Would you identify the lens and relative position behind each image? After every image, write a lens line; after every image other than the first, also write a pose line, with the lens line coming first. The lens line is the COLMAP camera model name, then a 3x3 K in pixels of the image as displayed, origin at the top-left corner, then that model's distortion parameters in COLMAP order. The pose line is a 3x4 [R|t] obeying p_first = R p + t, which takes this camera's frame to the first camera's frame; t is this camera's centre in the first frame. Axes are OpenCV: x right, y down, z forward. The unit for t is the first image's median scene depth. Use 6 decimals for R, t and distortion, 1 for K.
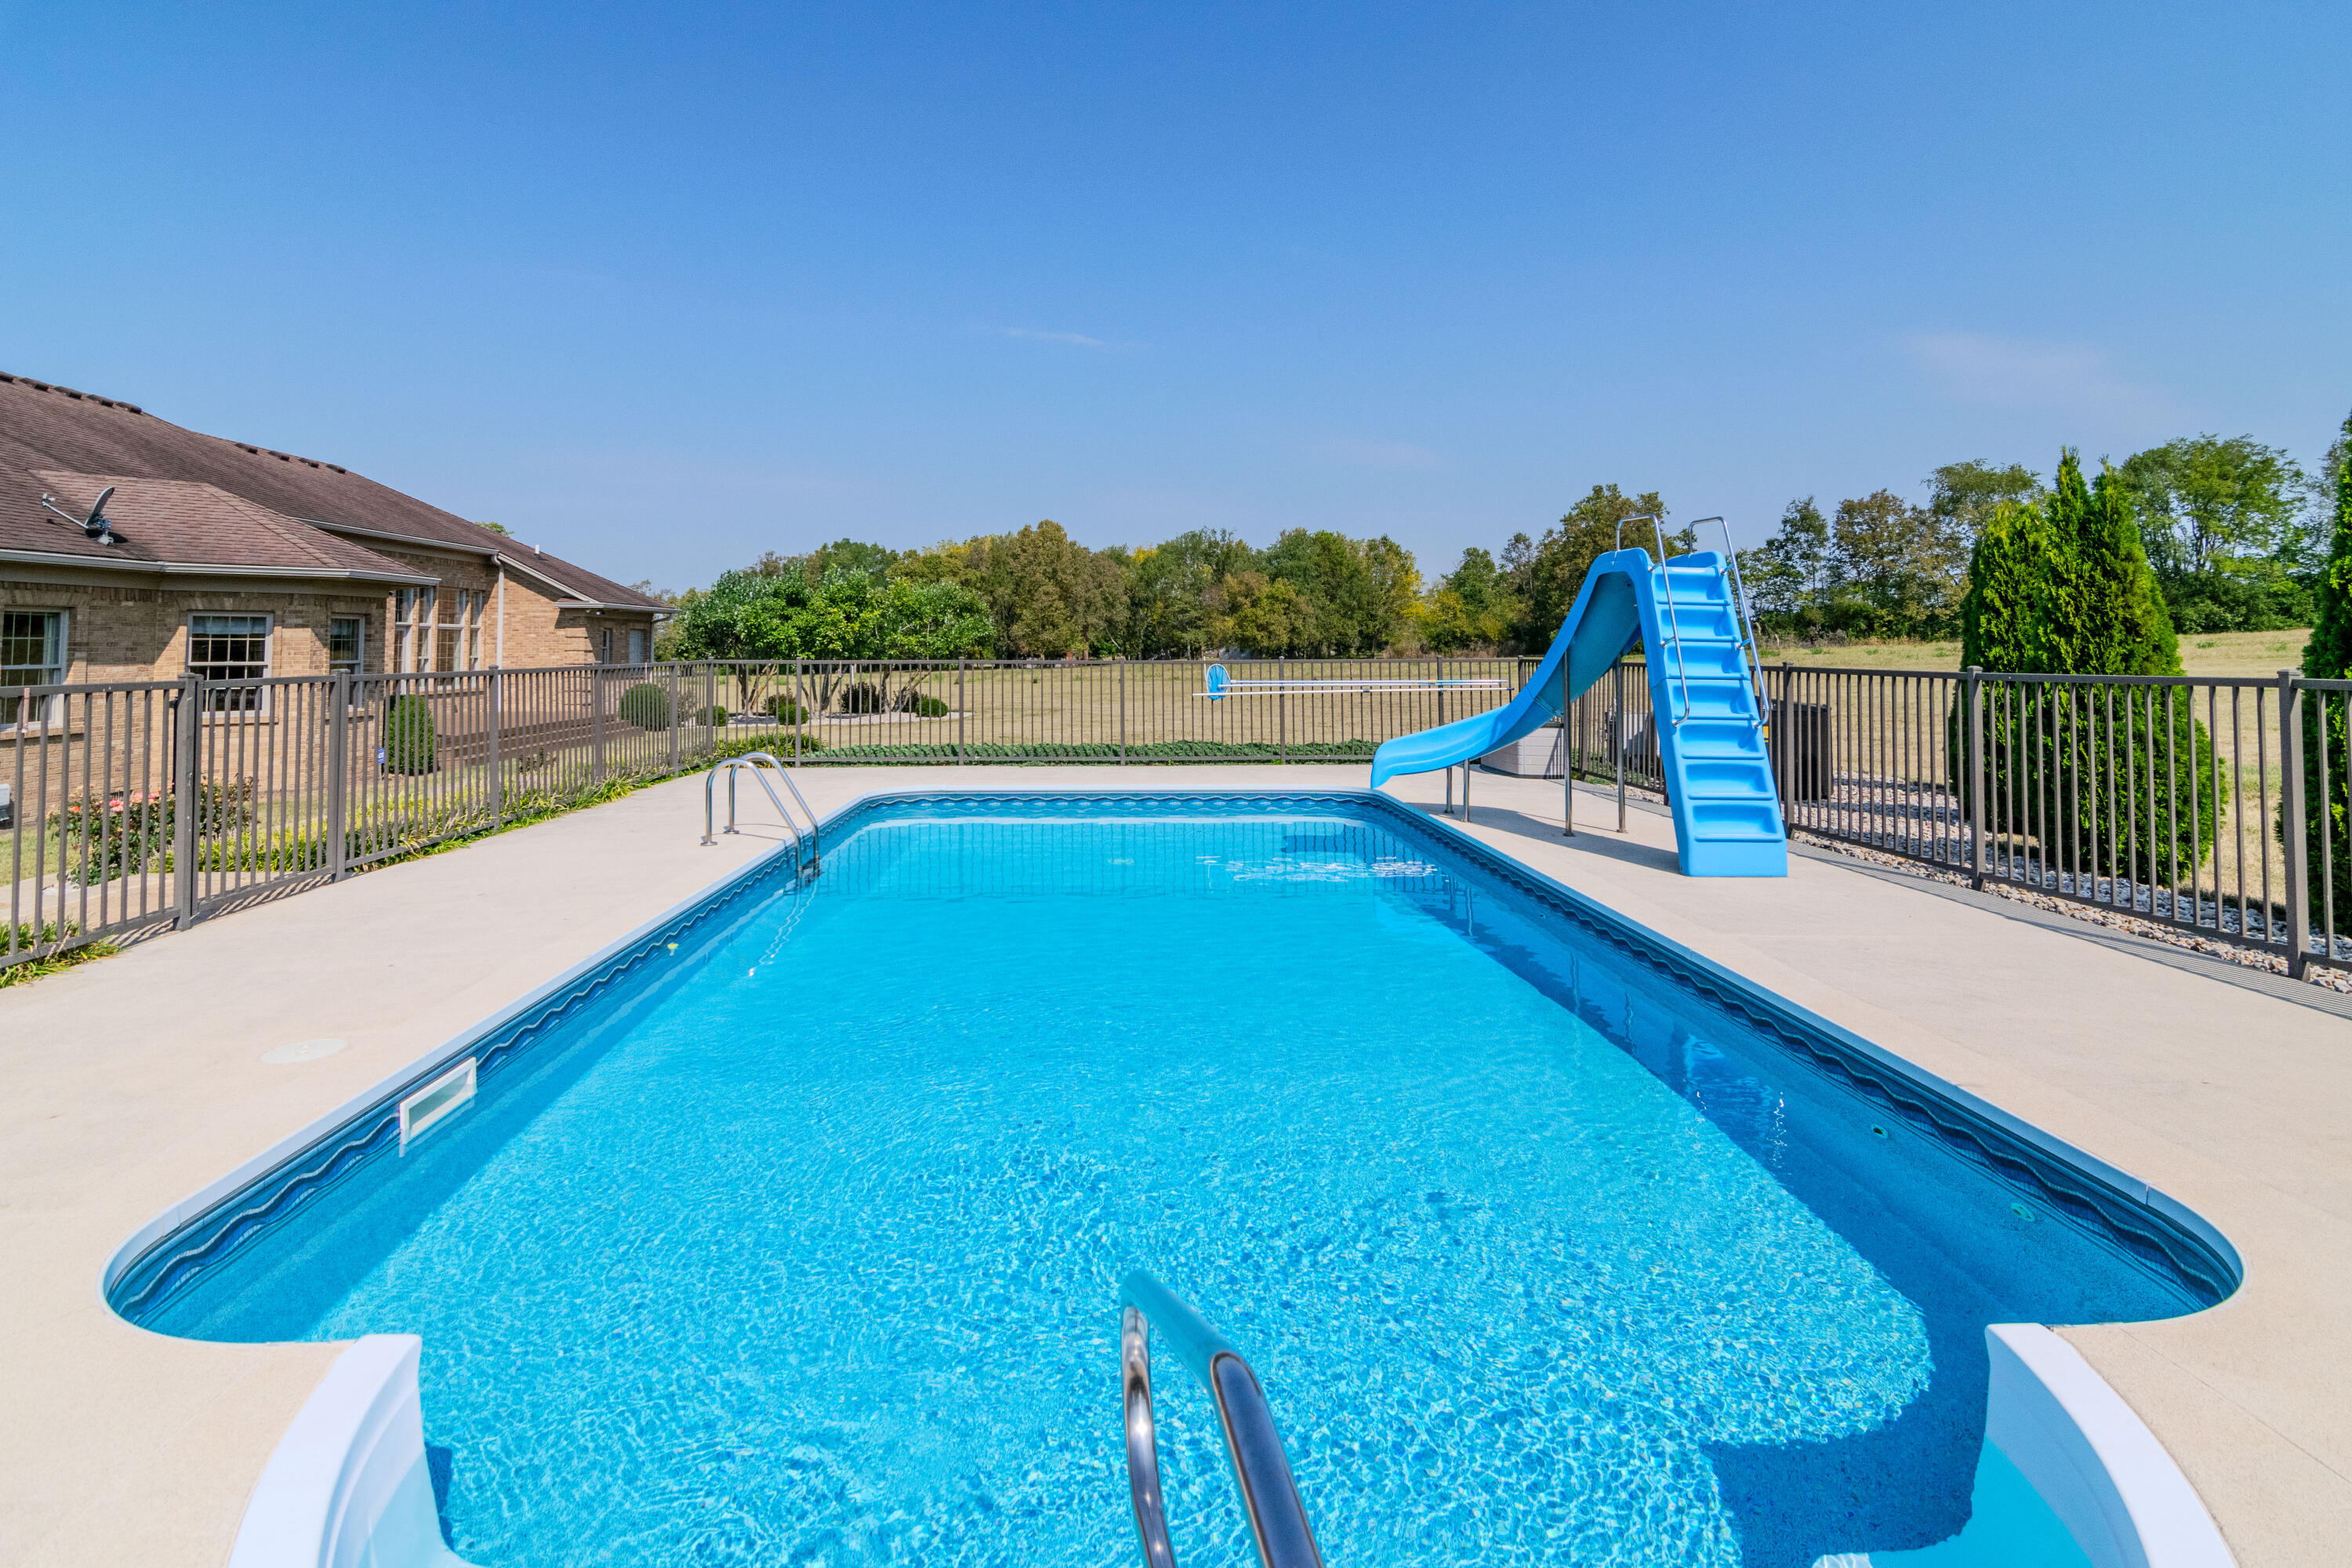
lens RADIAL K [[1188.0, 0, 1148.3], [0, 1188.0, 593.3], [0, 0, 1]] dist [-0.005232, -0.001714]
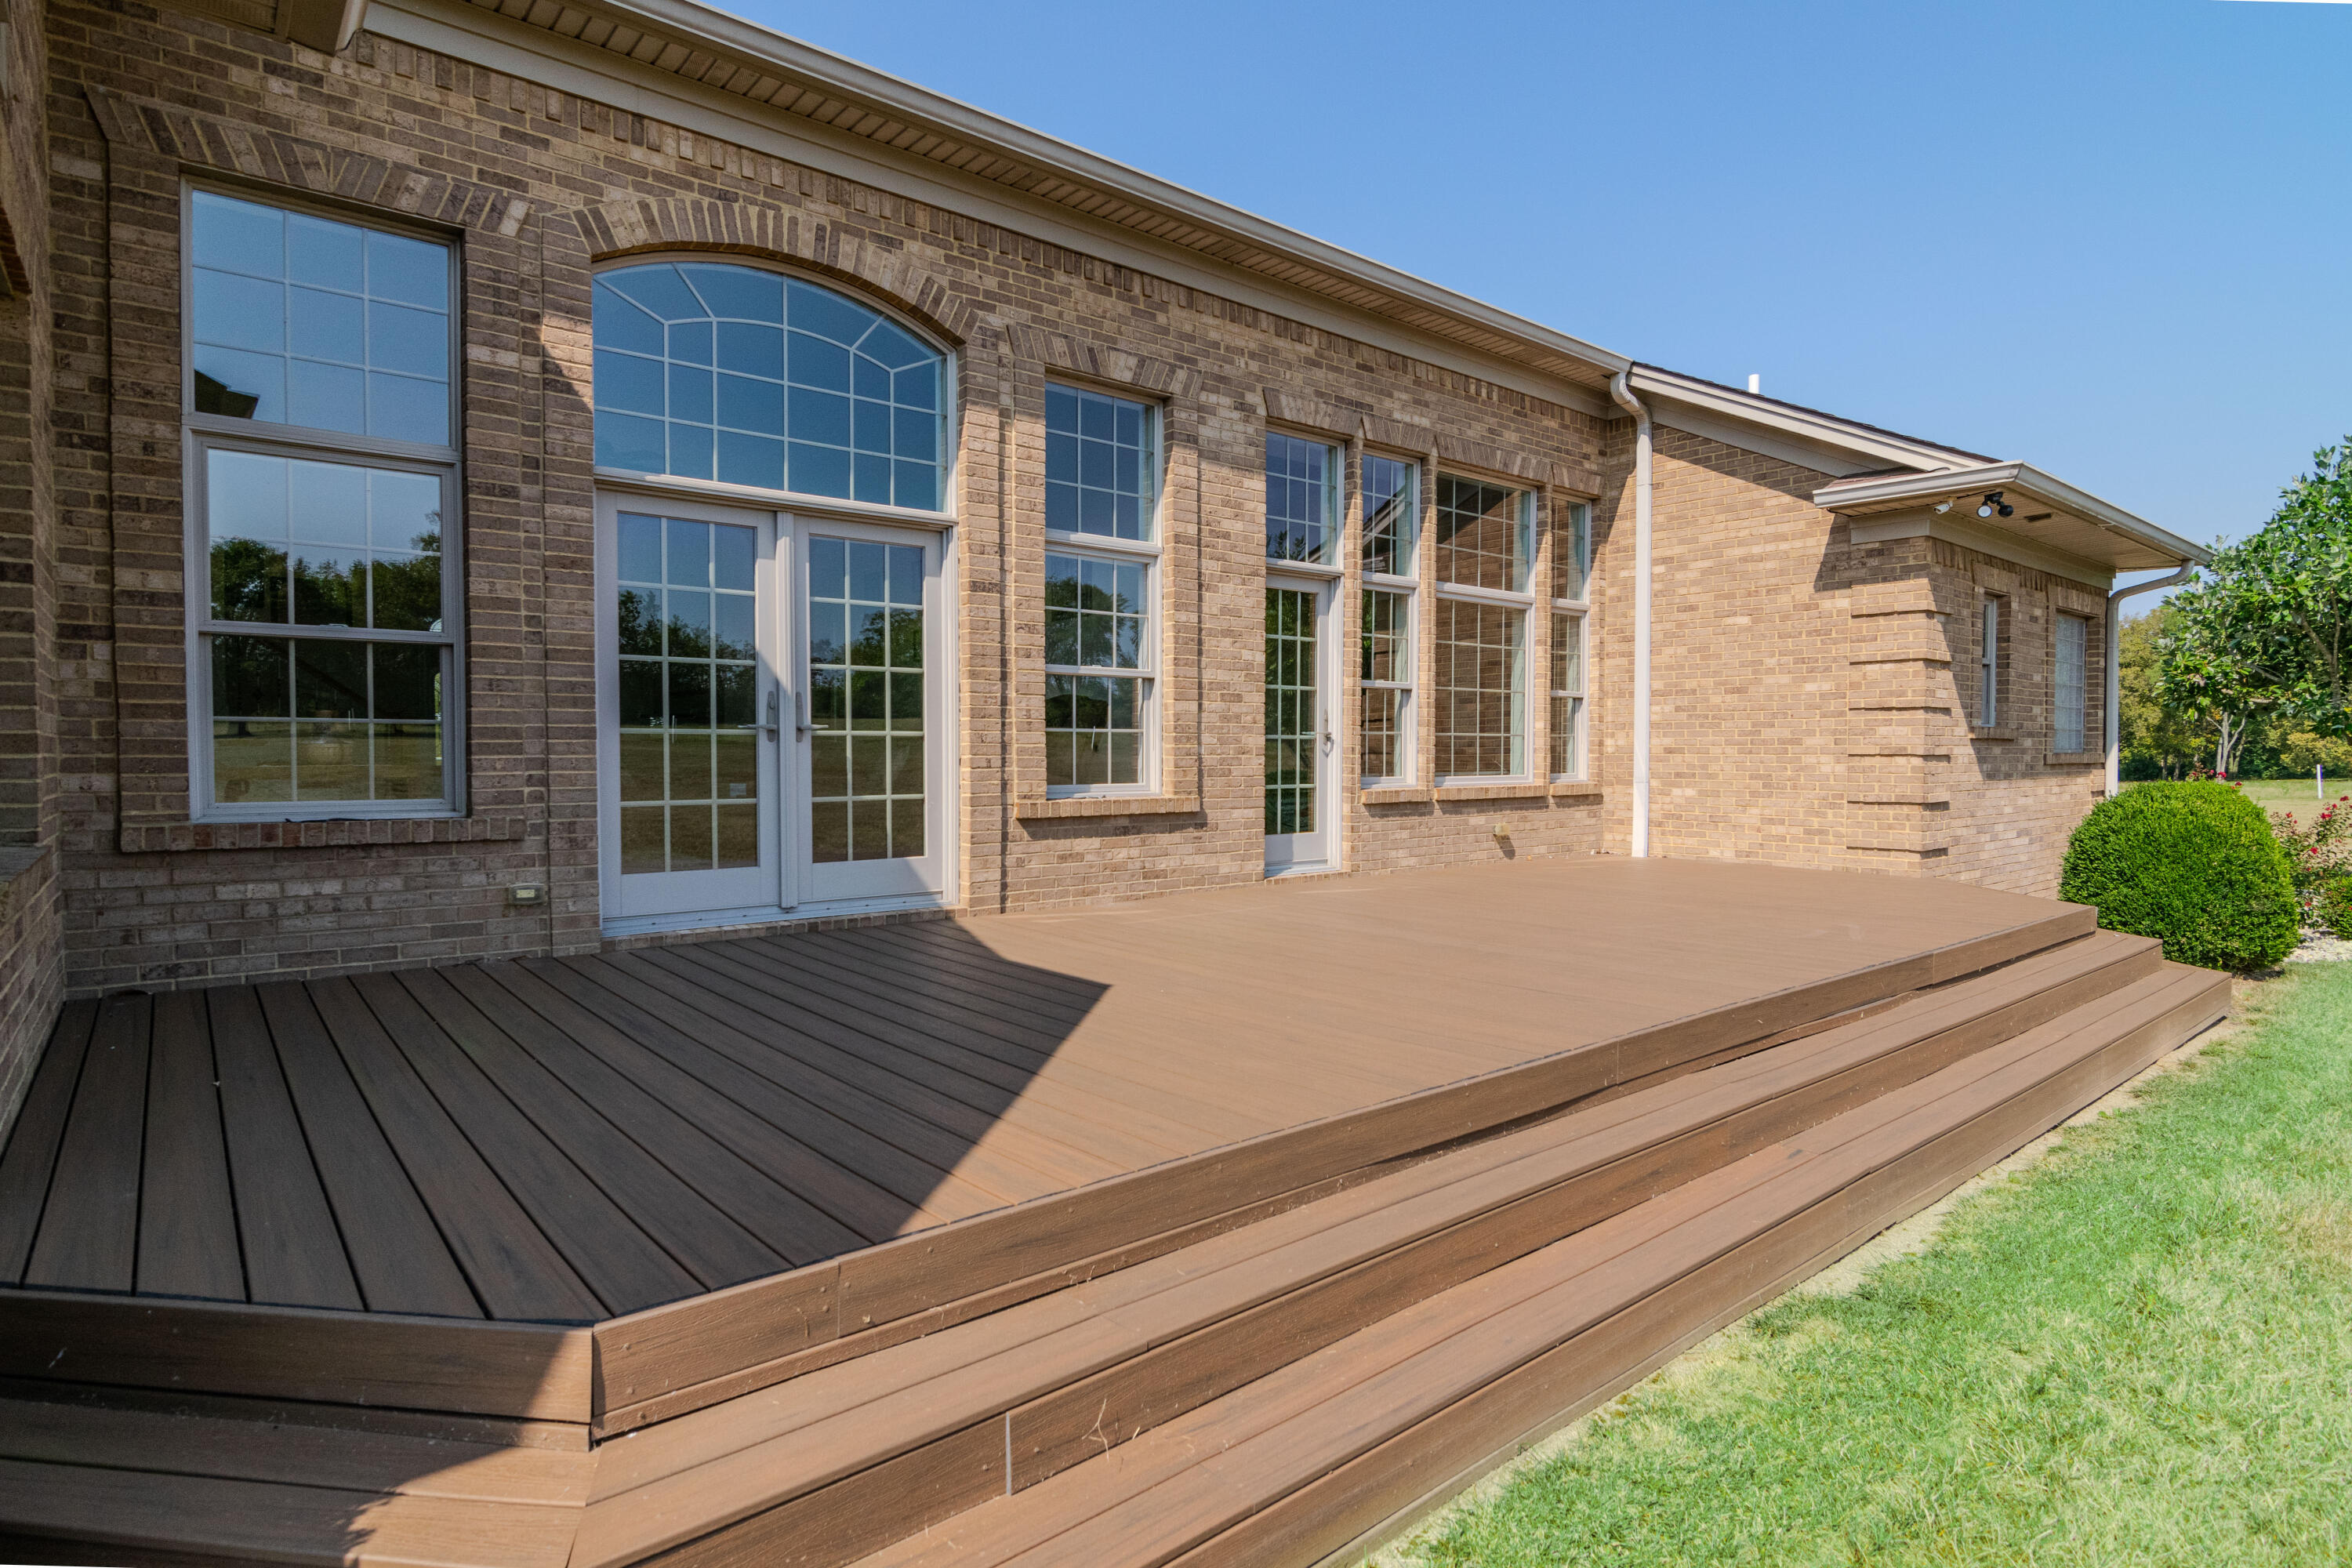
lens RADIAL K [[1204.1, 0, 1147.0], [0, 1204.1, 783.0], [0, 0, 1]] dist [-0.001859, -0.000738]
pose [[0.586180, 0.016651, -0.810010, -0.354067], [0.041113, 0.997889, 0.050265, 0.055591], [0.809137, -0.062766, 0.584258, 0.687371]]
